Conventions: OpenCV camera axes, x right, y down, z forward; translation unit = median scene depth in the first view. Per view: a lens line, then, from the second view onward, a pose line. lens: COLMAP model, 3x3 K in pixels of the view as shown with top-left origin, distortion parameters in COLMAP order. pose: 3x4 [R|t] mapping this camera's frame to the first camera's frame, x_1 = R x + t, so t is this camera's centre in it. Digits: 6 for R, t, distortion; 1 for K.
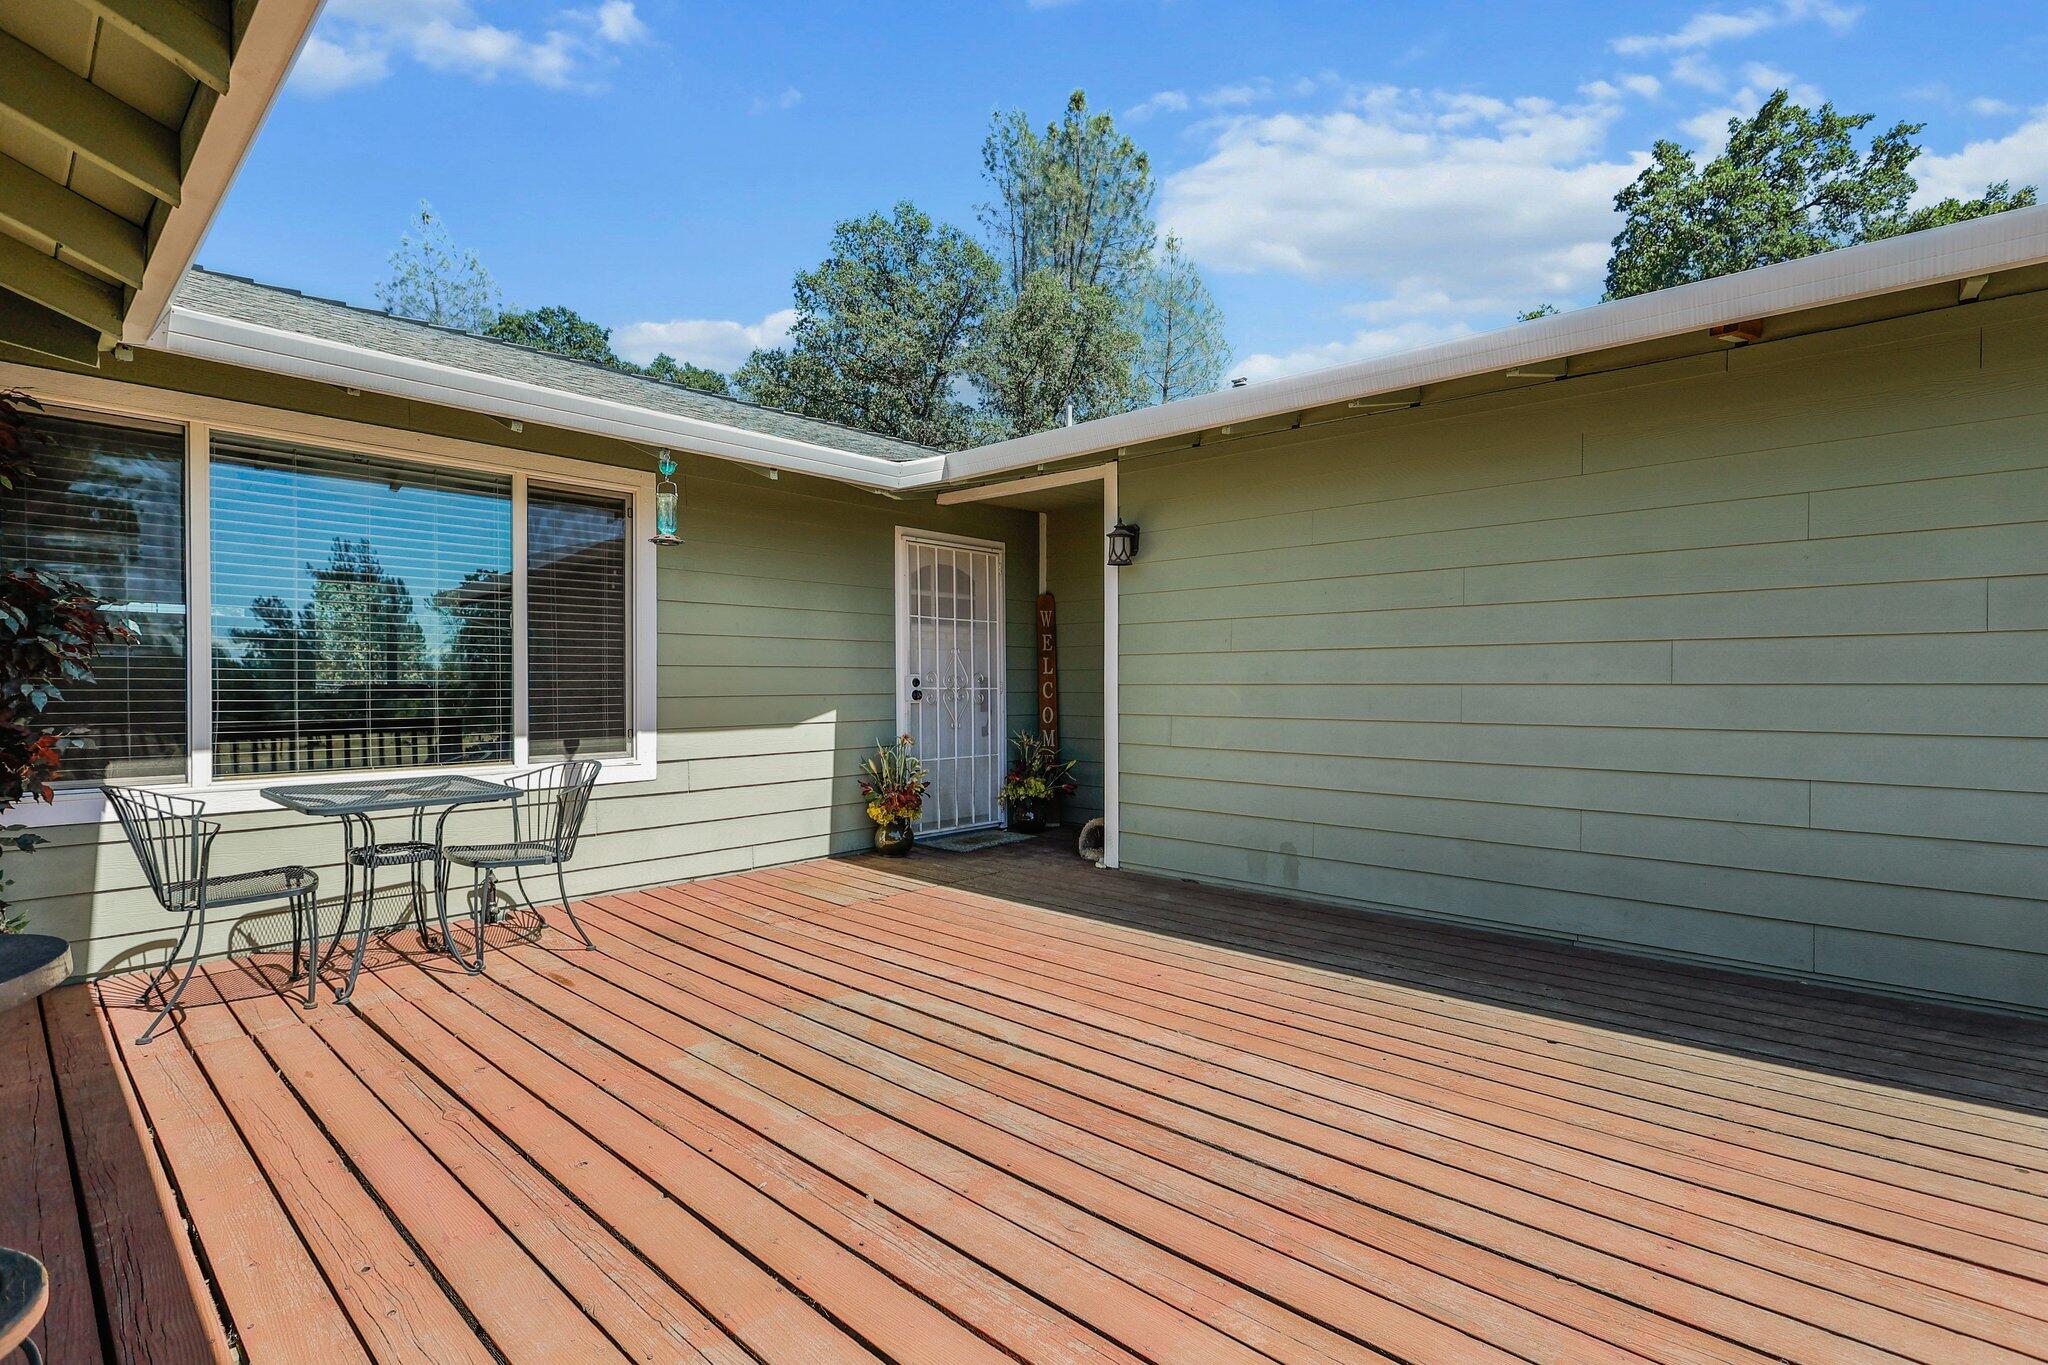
lens RADIAL K [[969.5, 0, 1027.6], [0, 969.5, 679.5], [0, 0, 1]] dist [0.006139, 0.000381]
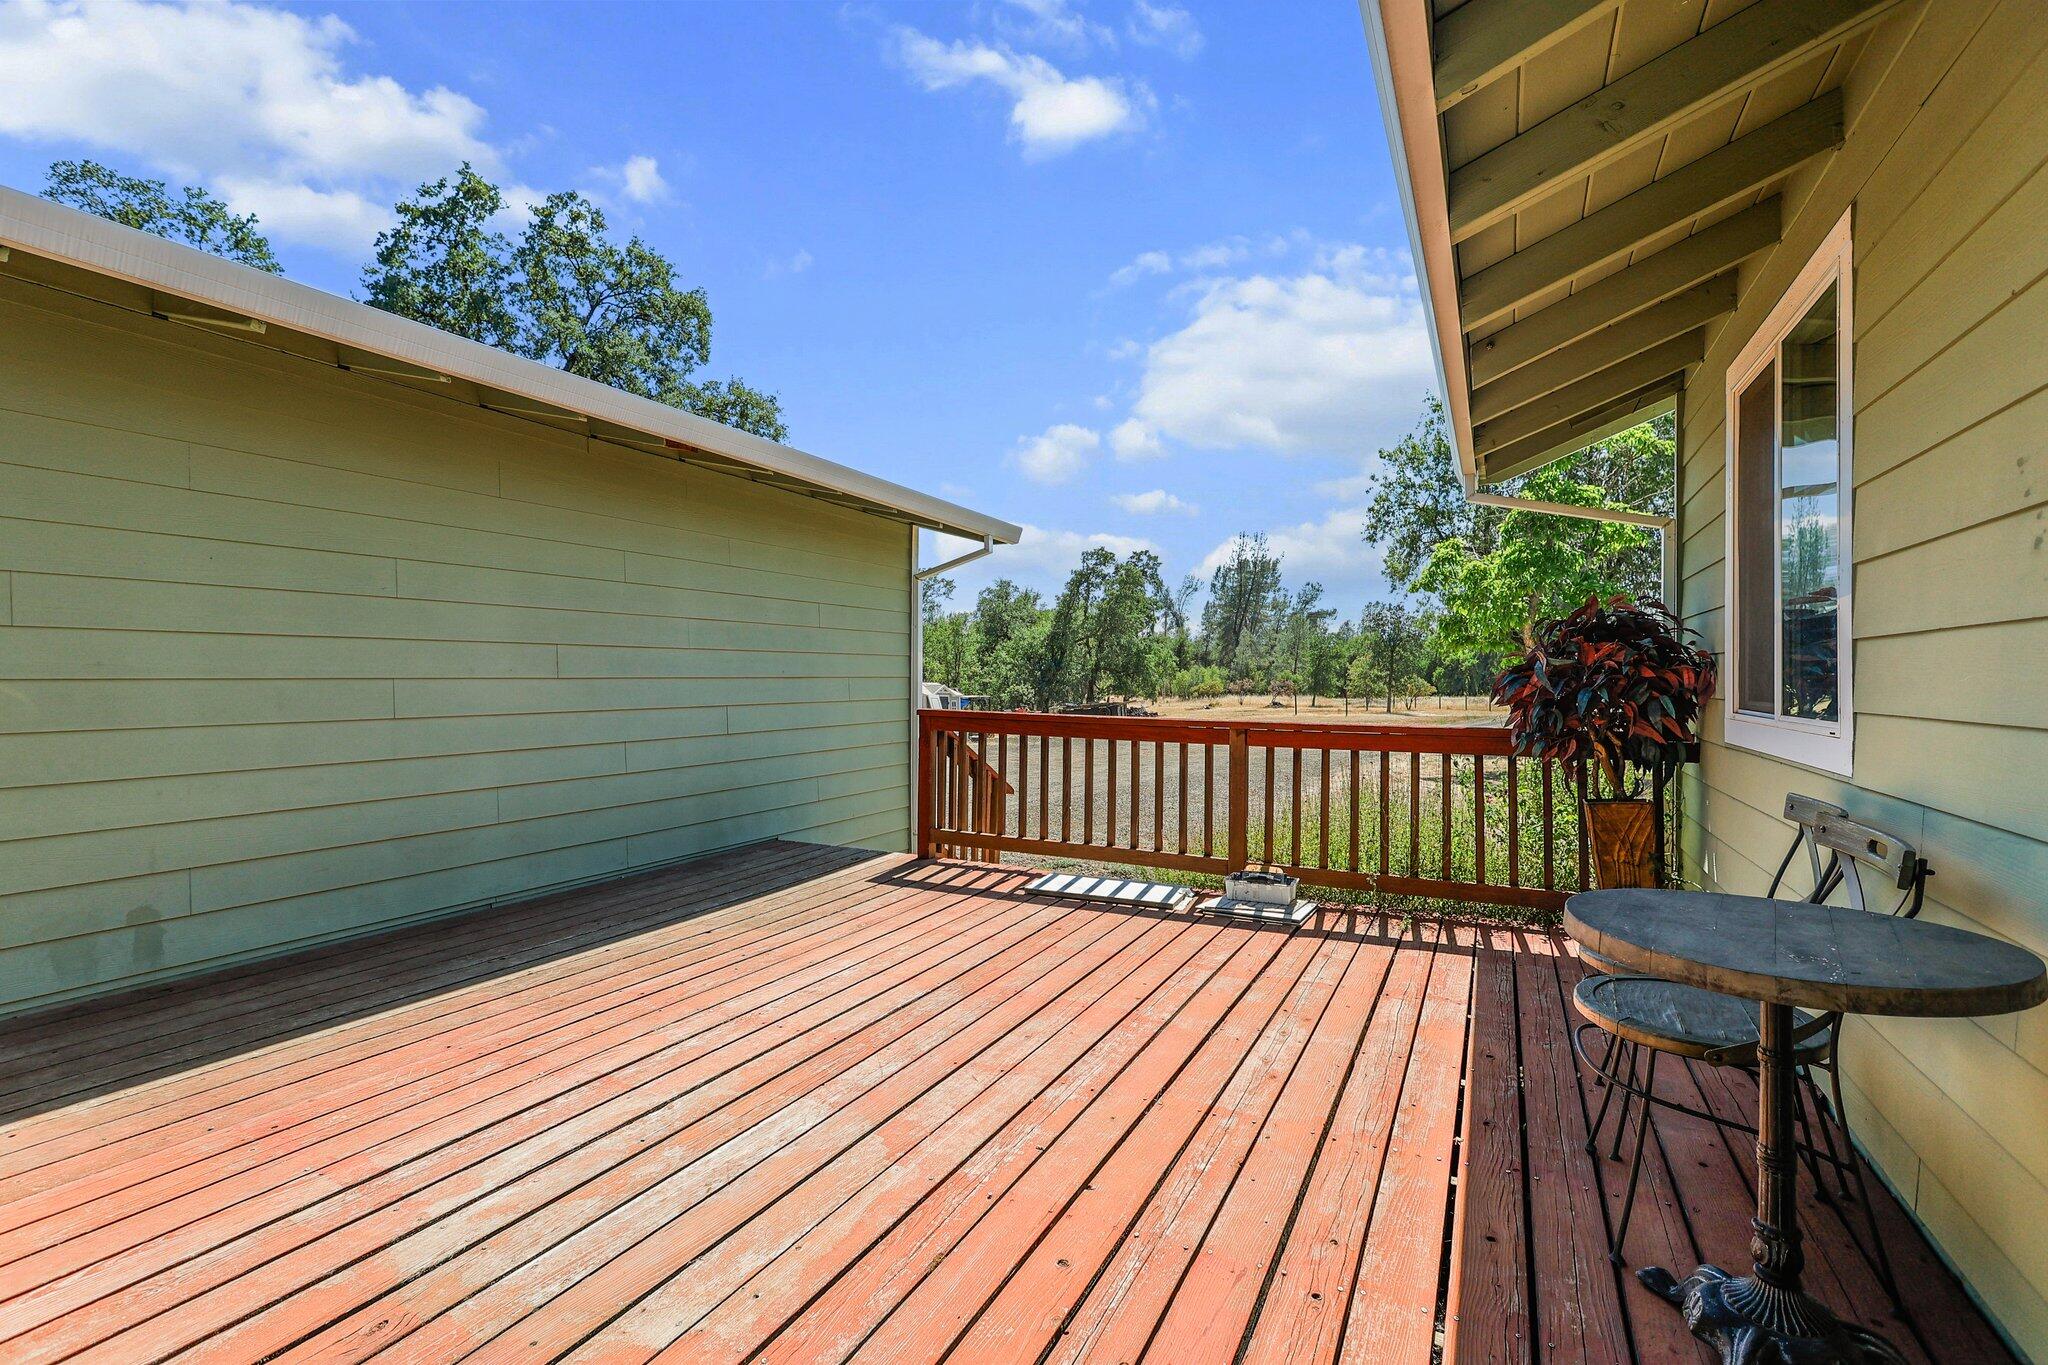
lens RADIAL K [[969.5, 0, 1027.6], [0, 969.5, 679.5], [0, 0, 1]] dist [0.006139, 0.000381]
pose [[-0.288213, -0.001717, 0.957565, -0.815069], [-0.002935, 0.999995, 0.000909, 0.003918], [-0.957562, -0.002549, -0.288216, 0.836741]]
